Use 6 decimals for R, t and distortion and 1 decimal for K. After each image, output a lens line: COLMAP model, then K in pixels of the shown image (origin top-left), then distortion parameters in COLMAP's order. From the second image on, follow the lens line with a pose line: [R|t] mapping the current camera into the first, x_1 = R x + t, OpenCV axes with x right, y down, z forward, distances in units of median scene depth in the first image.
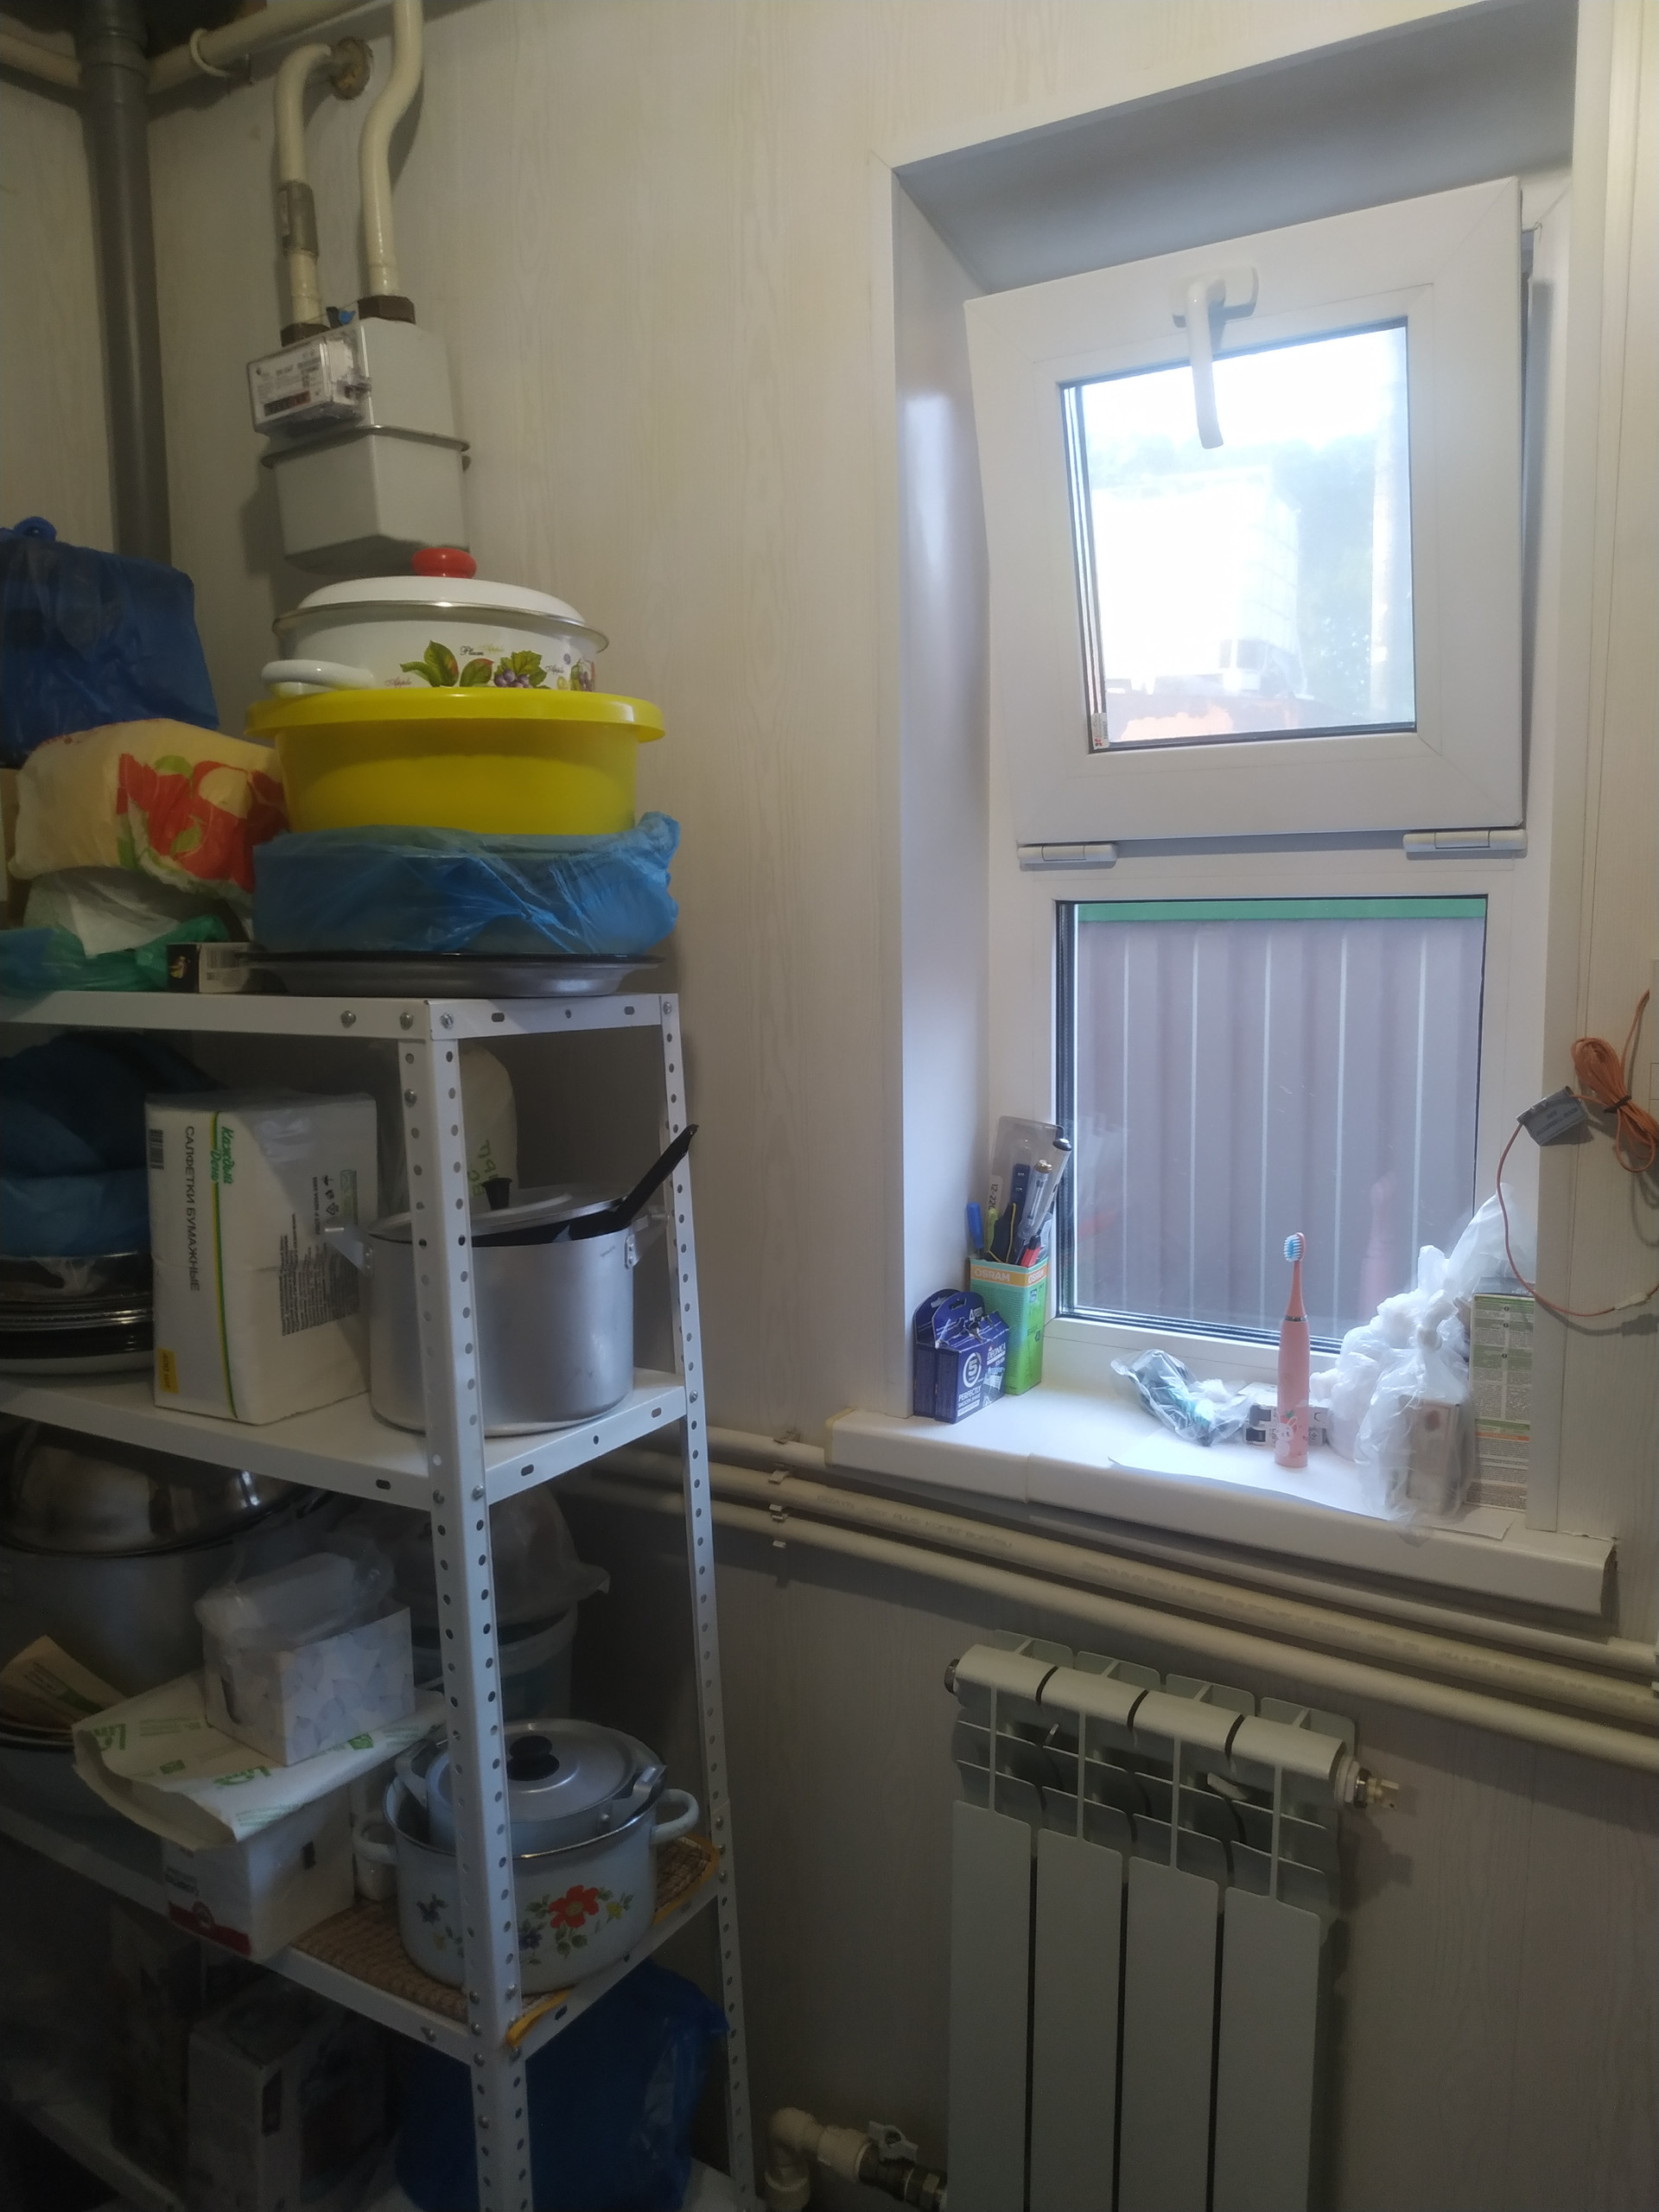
lens RADIAL K [[1615.0, 0, 831.4], [0, 1615.0, 1112.5], [0, 0, 1]] dist [0.018911, -0.028197]
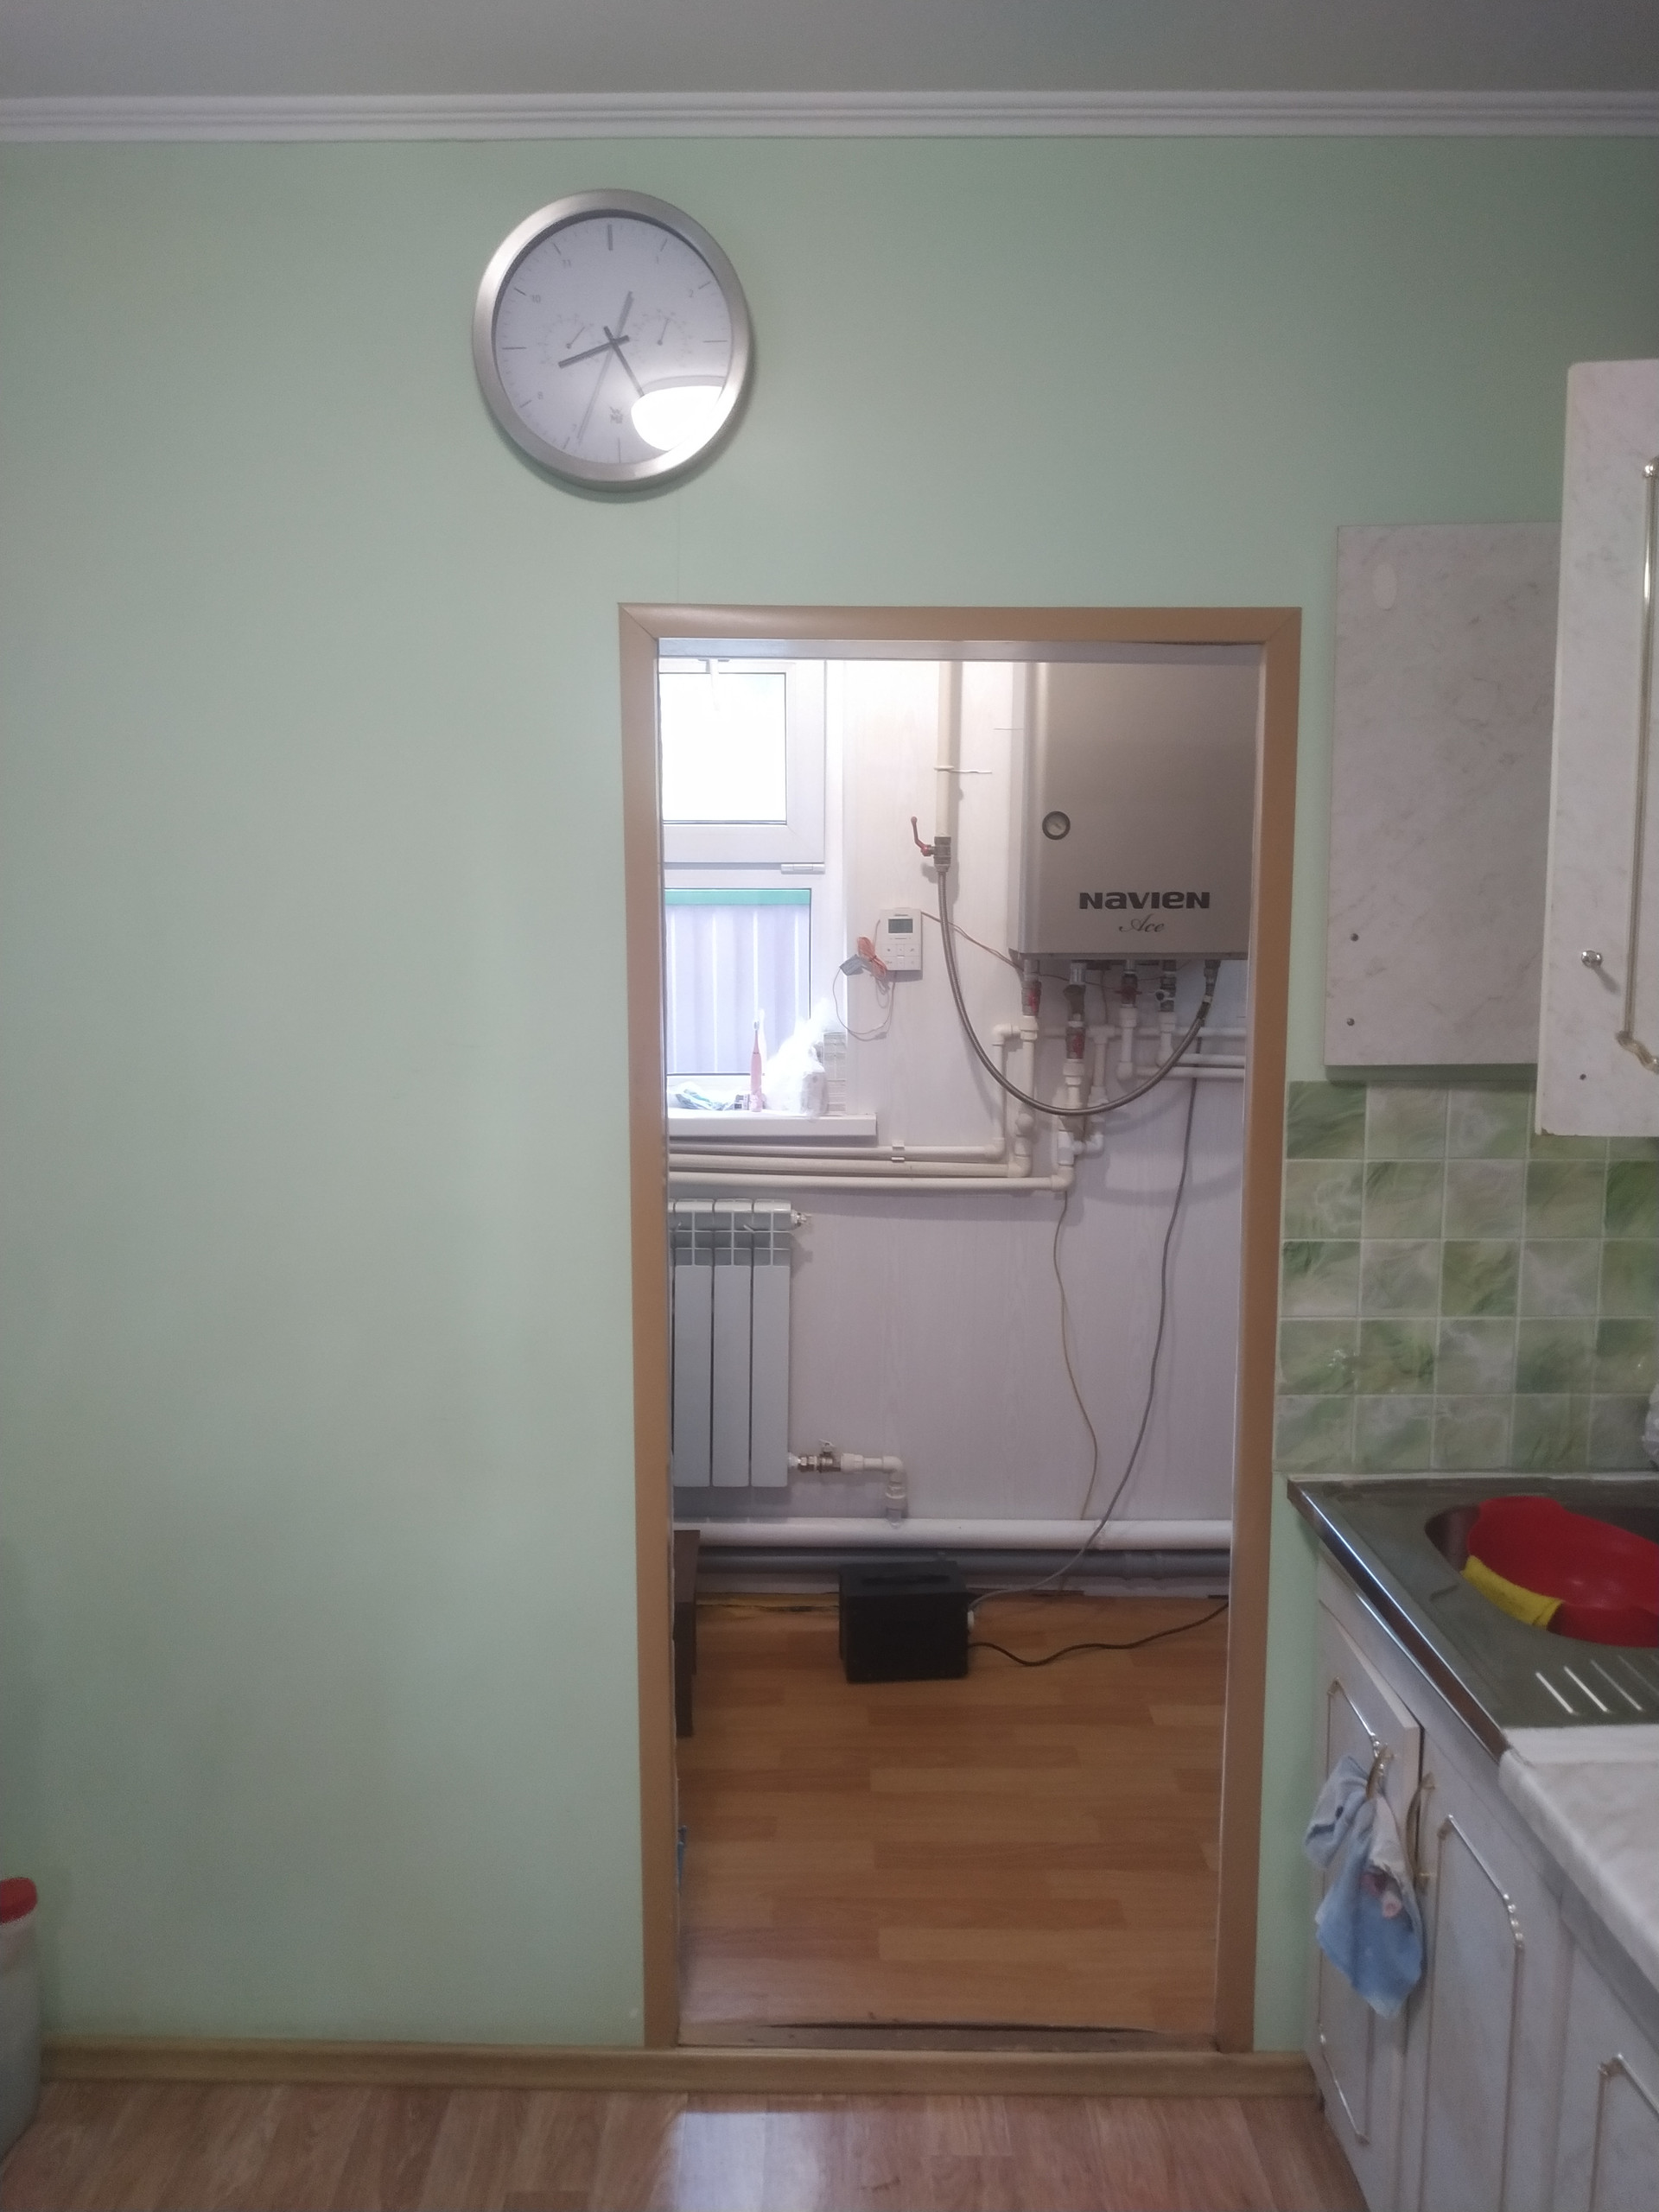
lens RADIAL K [[1615.0, 0, 823.1], [0, 1615.0, 1096.9], [0, 0, 1]] dist [0.018911, -0.028197]
pose [[0.848673, -0.052492, 0.526307, -1.045476], [0.058841, 0.998256, 0.004682, 0.205926], [-0.525635, 0.026995, 0.850282, -1.313781]]
